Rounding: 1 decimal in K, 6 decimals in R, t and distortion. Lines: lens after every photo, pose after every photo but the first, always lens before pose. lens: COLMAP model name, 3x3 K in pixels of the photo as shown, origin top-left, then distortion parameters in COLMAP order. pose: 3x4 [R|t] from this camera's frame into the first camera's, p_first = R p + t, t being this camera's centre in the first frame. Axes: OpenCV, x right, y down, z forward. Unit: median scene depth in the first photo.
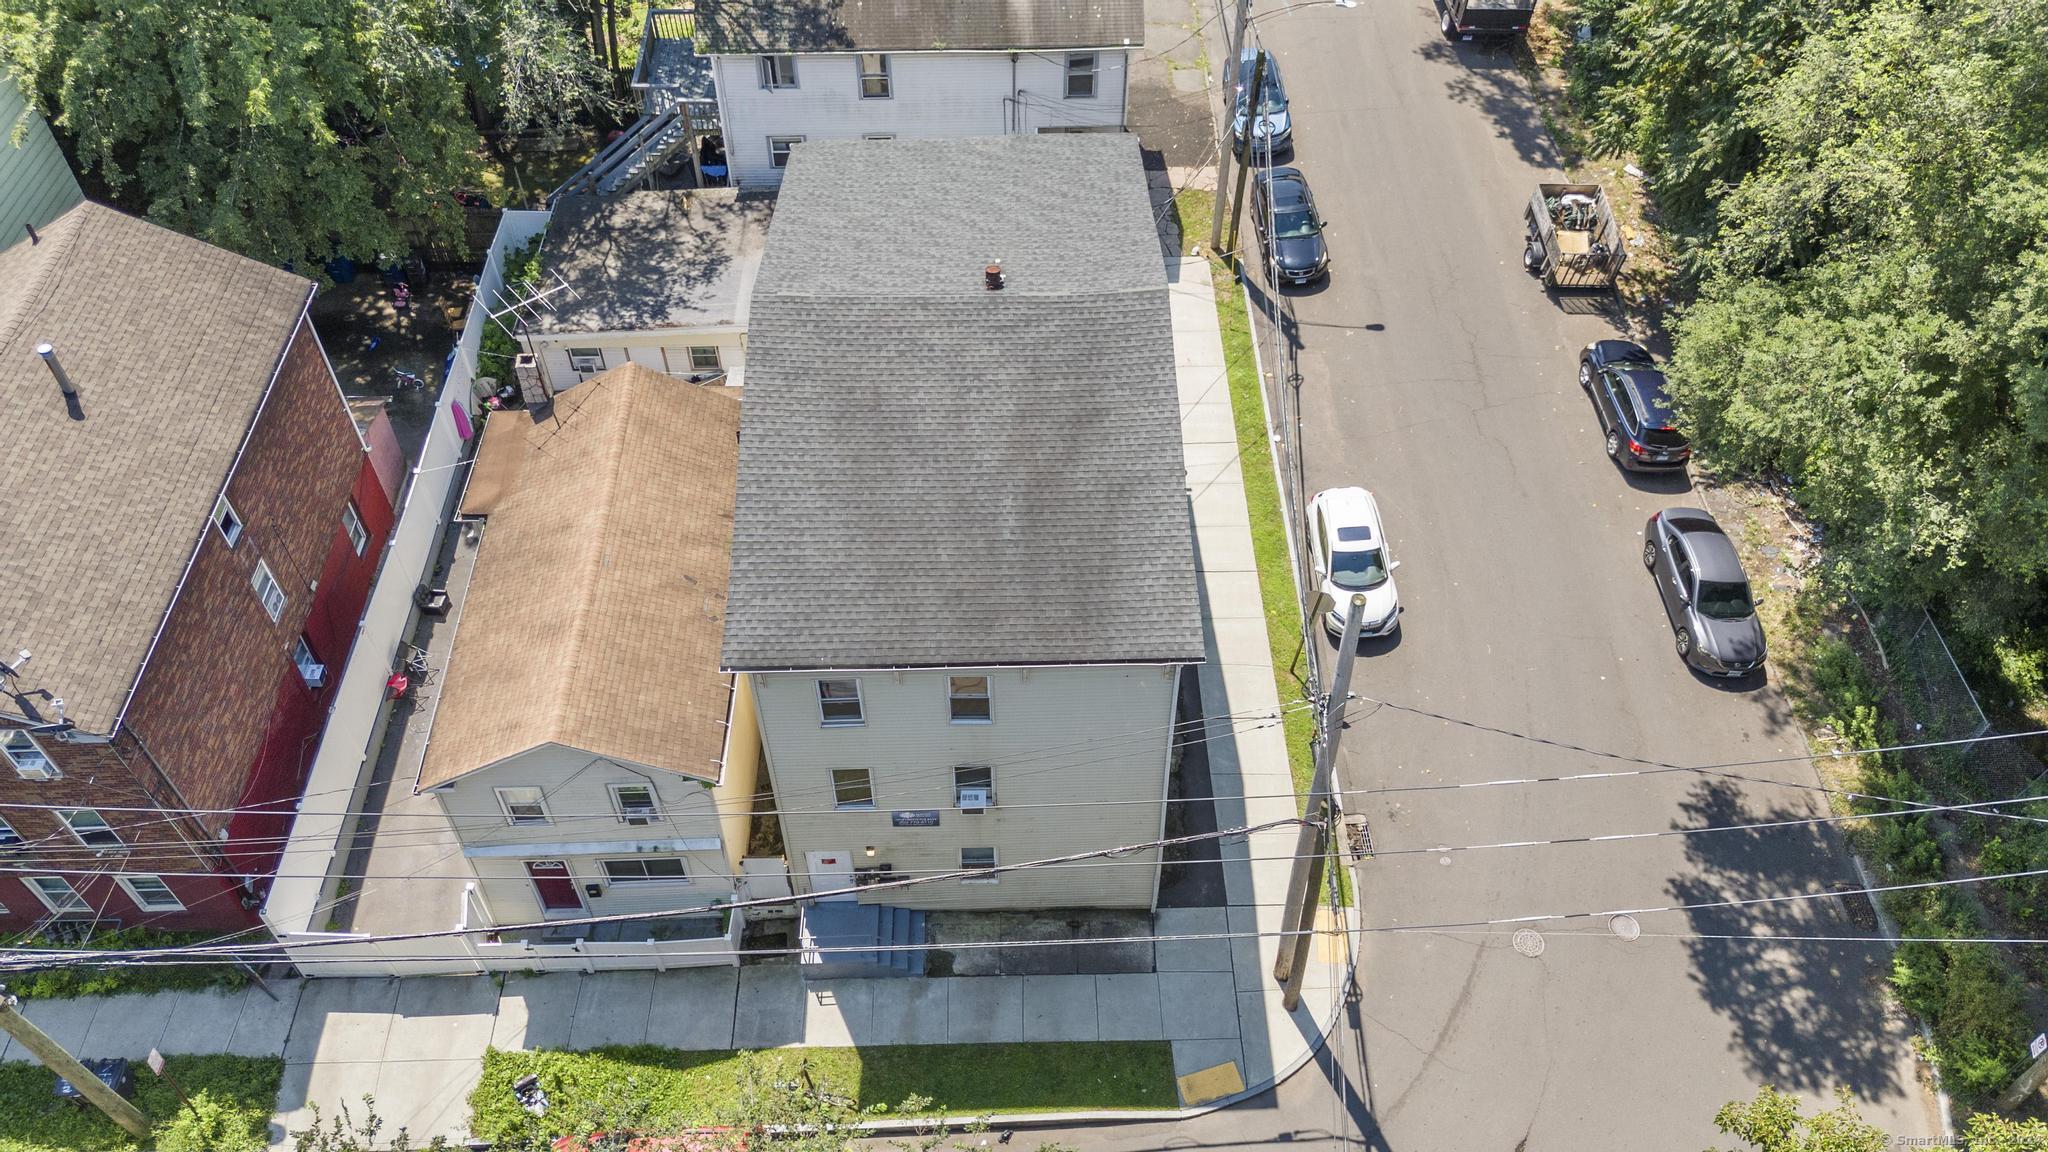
lens RADIAL K [[1524.2, 0, 1031.0], [0, 1524.2, 571.9], [0, 0, 1]] dist [0.061124, -0.068329]
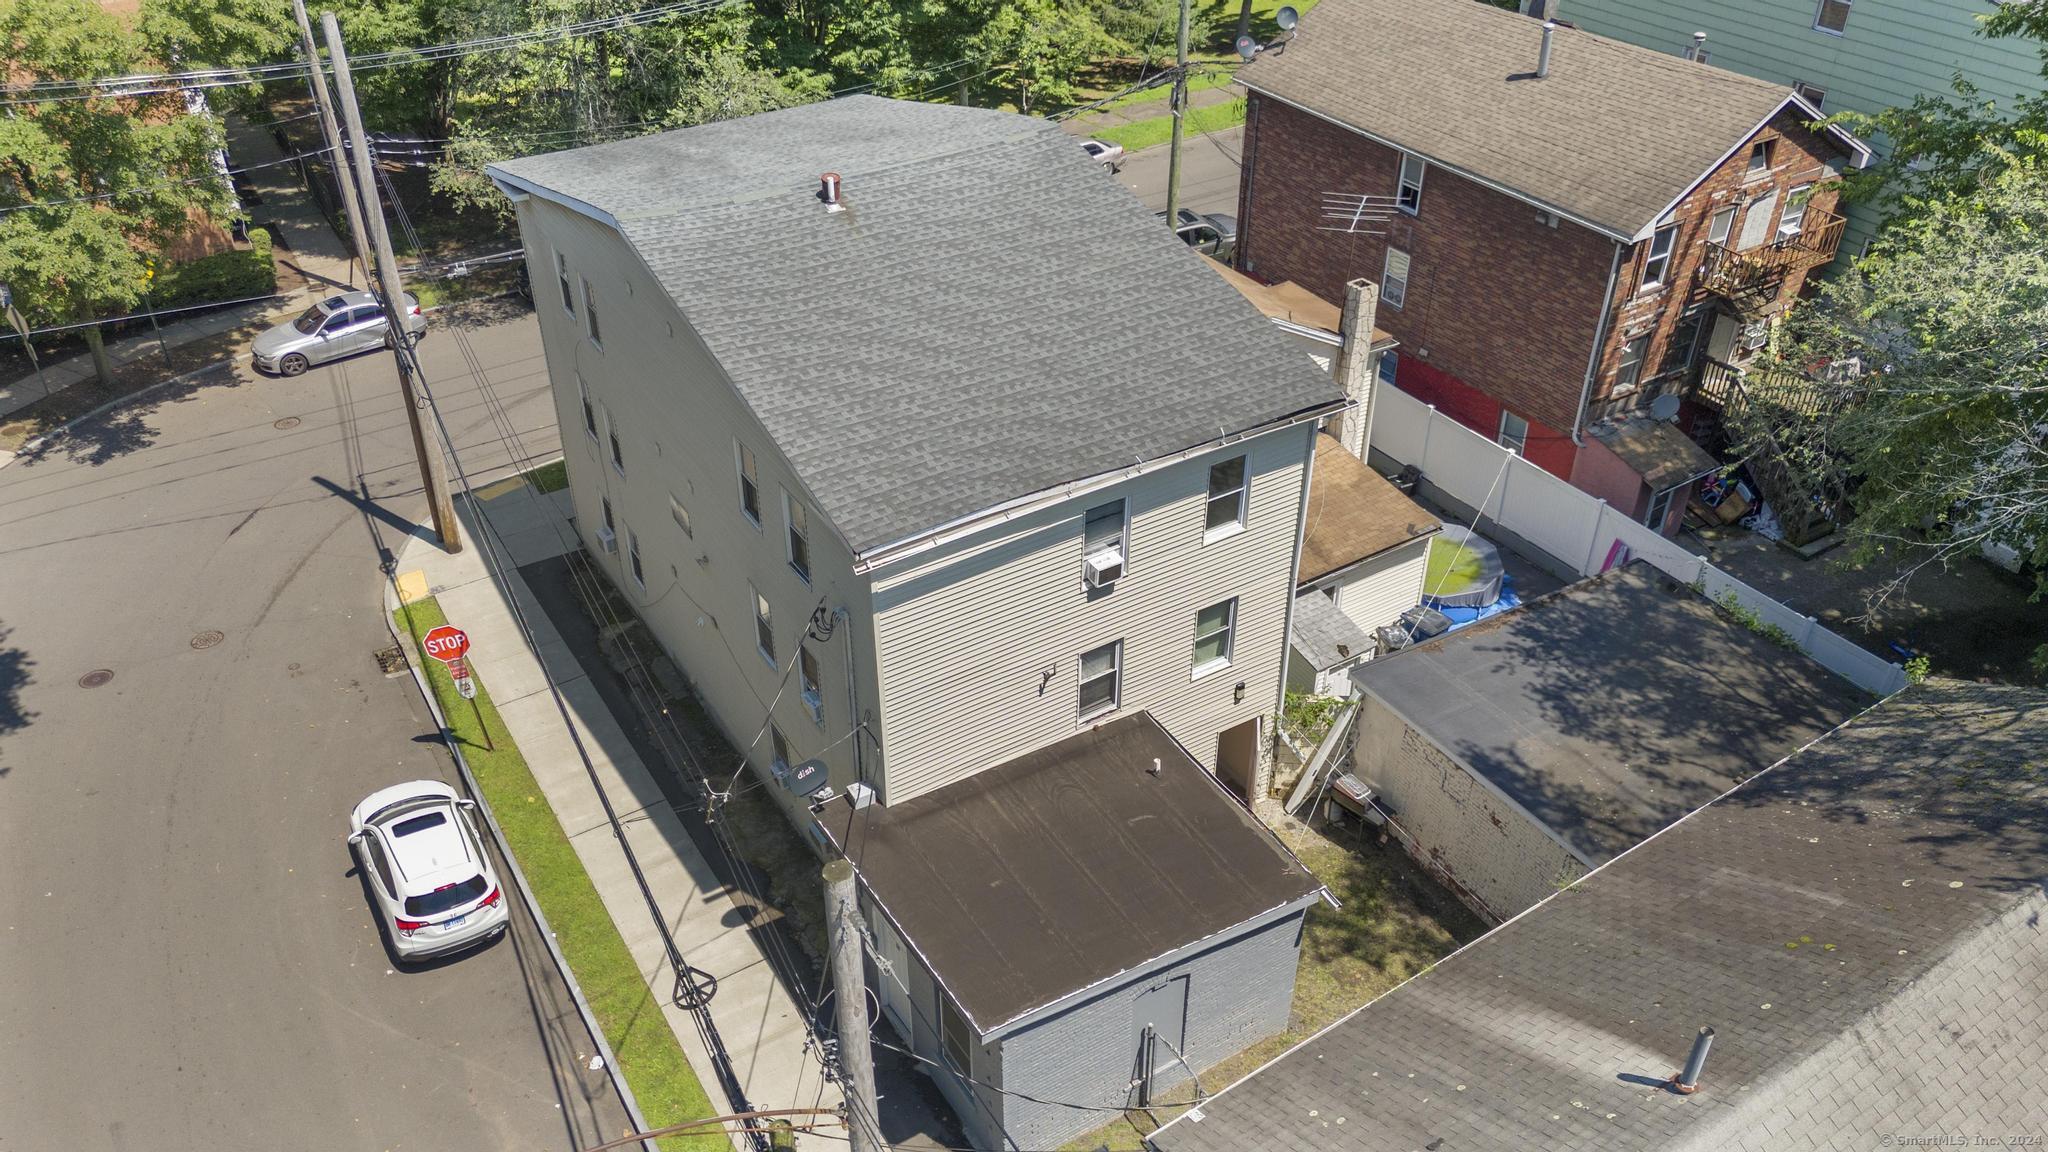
lens RADIAL K [[1521.8, 0, 1026.5], [0, 1521.8, 580.0], [0, 0, 1]] dist [0.064443, -0.066163]
pose [[-0.863417, 0.291491, -0.411758, 0.267937], [-0.374018, 0.177878, 0.910203, -0.888704], [0.338559, 0.939890, -0.044560, 1.199885]]
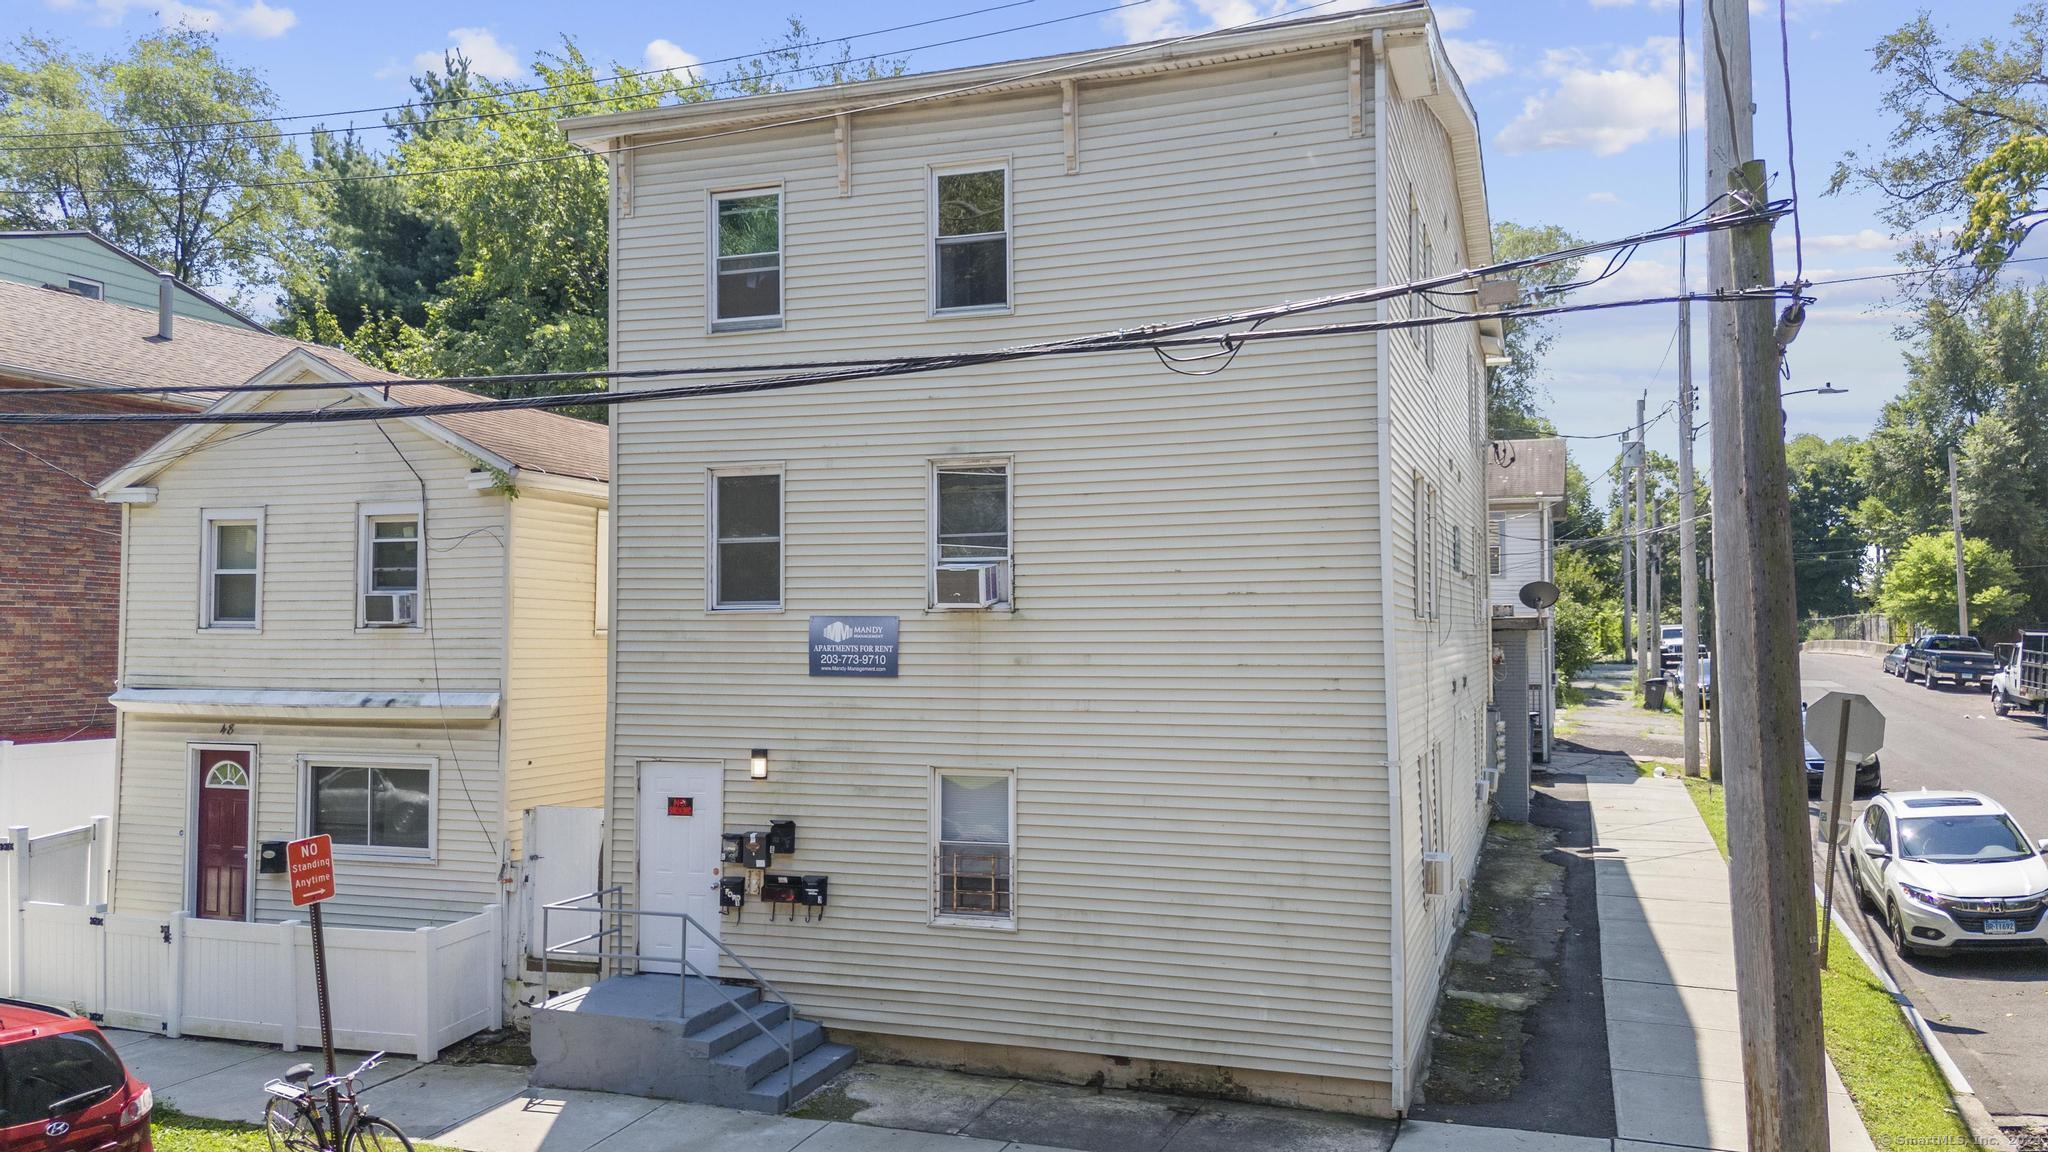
lens RADIAL K [[1521.8, 0, 1026.5], [0, 1521.8, 580.0], [0, 0, 1]] dist [0.064443, -0.066163]
pose [[0.931256, -0.018702, -0.363884, 0.136820], [-0.266978, 0.644606, -0.716384, 0.439419], [0.247960, 0.764286, 0.595300, 0.665957]]
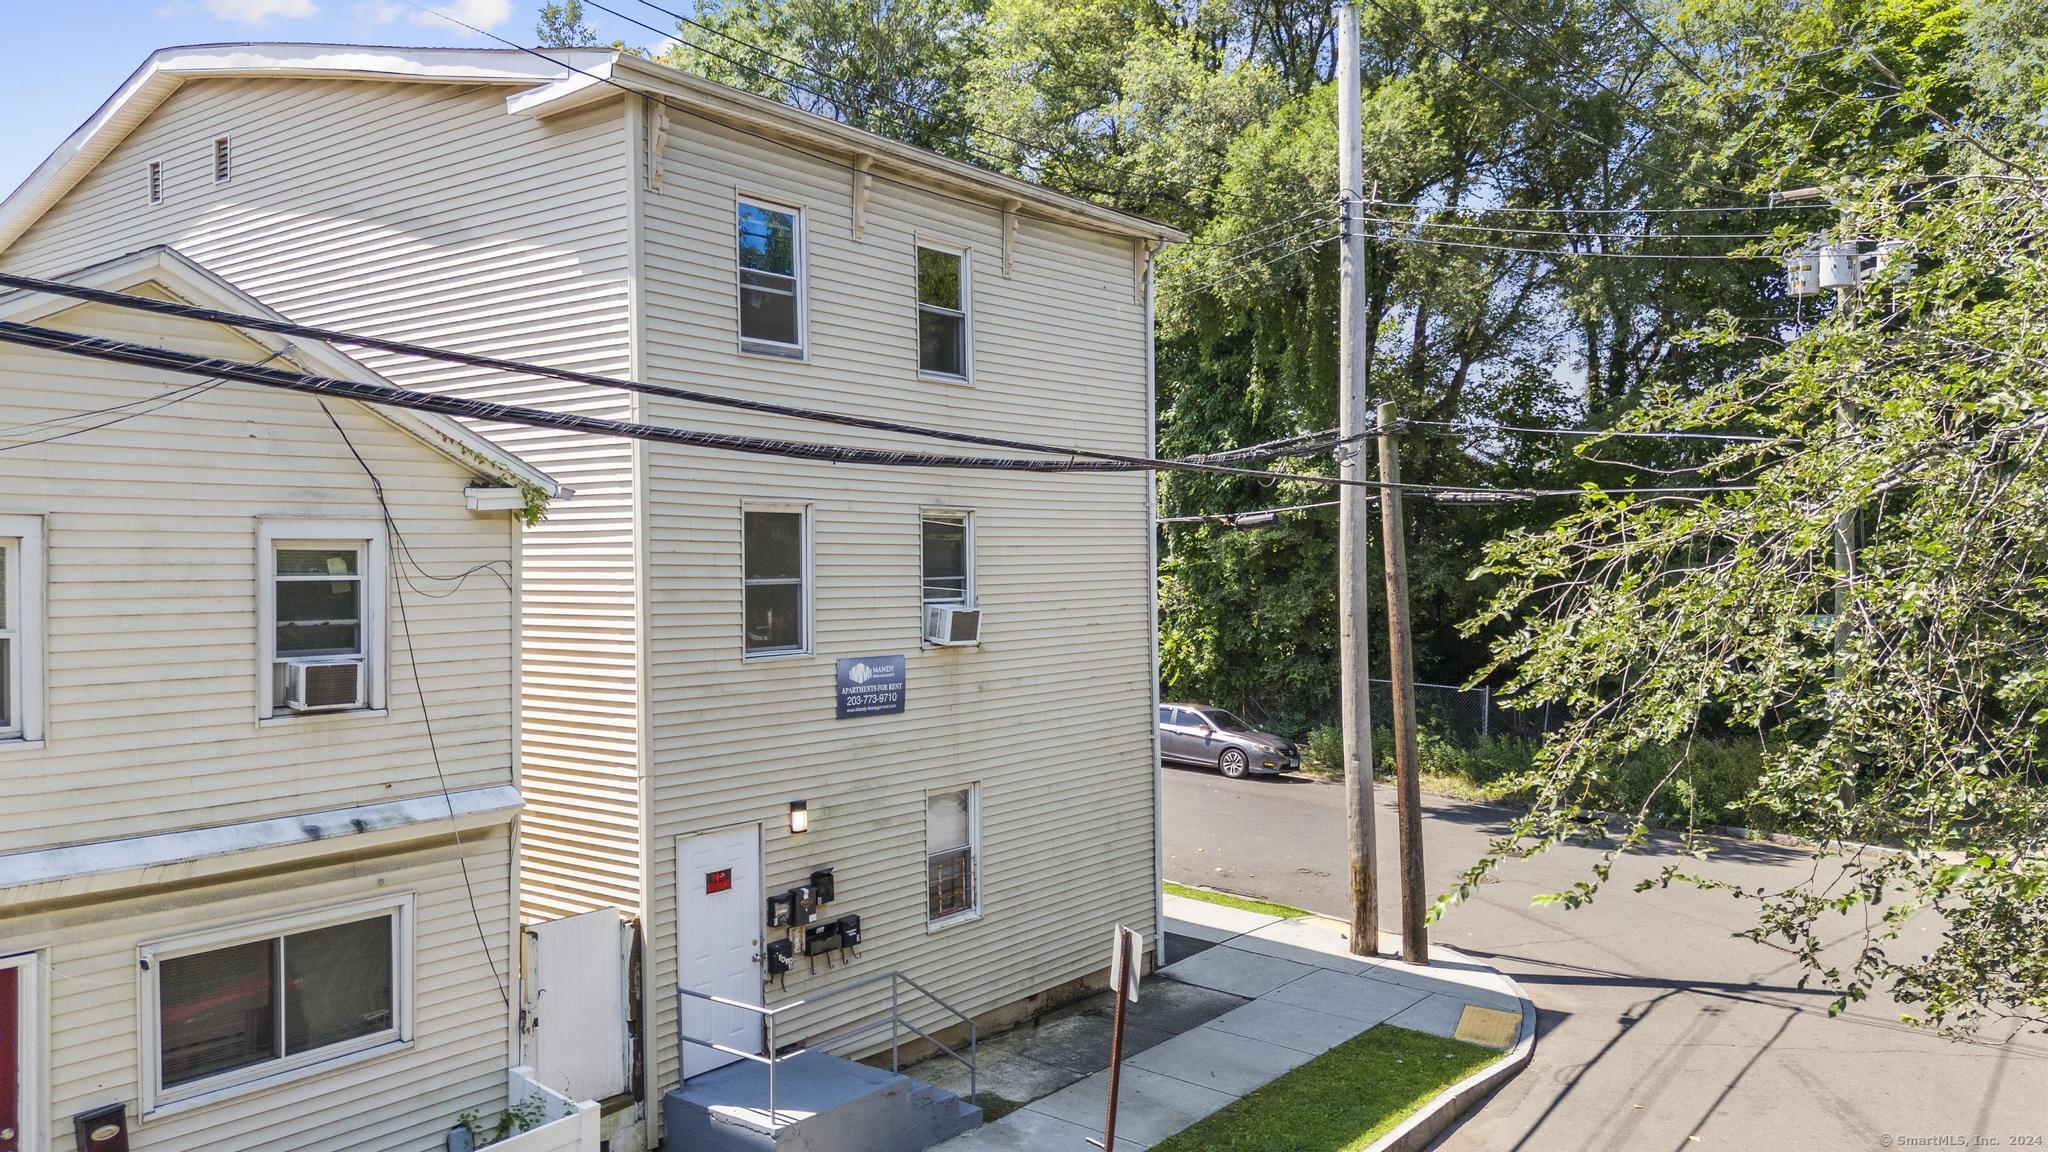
lens RADIAL K [[1521.8, 0, 1026.5], [0, 1521.8, 580.0], [0, 0, 1]] dist [0.064443, -0.066163]
pose [[0.639100, -0.018592, 0.768899, -0.387296], [0.578758, 0.670037, -0.464855, 0.366004], [-0.506548, 0.742095, 0.438980, 0.684571]]
